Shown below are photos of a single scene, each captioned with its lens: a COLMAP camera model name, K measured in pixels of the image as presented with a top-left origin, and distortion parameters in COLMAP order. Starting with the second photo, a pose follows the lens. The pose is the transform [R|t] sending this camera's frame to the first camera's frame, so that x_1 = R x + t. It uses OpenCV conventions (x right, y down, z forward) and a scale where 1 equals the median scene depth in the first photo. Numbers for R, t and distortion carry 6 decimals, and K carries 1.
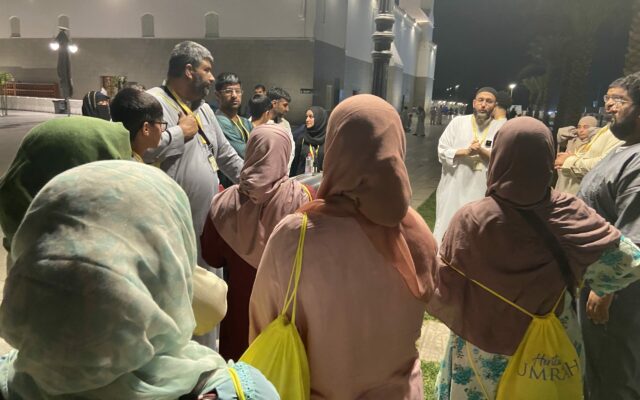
lens RADIAL K [[491.5, 0, 315.3], [0, 491.5, 198.3], [0, 0, 1]] dist [0.125677, -0.161519]
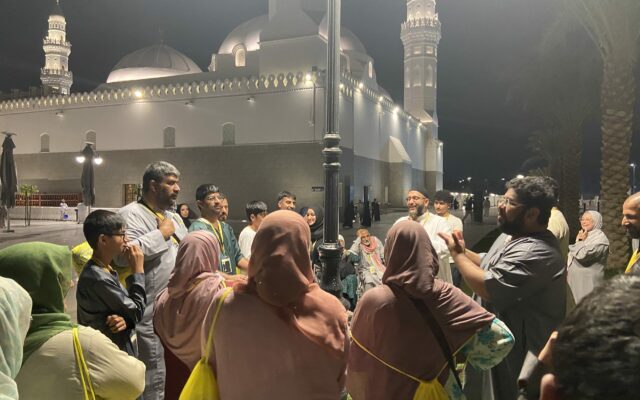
lens RADIAL K [[489.0, 0, 324.6], [0, 489.0, 202.1], [0, 0, 1]] dist [0.132316, -0.156883]
pose [[0.999071, -0.039622, -0.016951, 0.110851], [0.035840, 0.982318, -0.183758, 0.009844], [0.023933, 0.182980, 0.982825, -0.118165]]
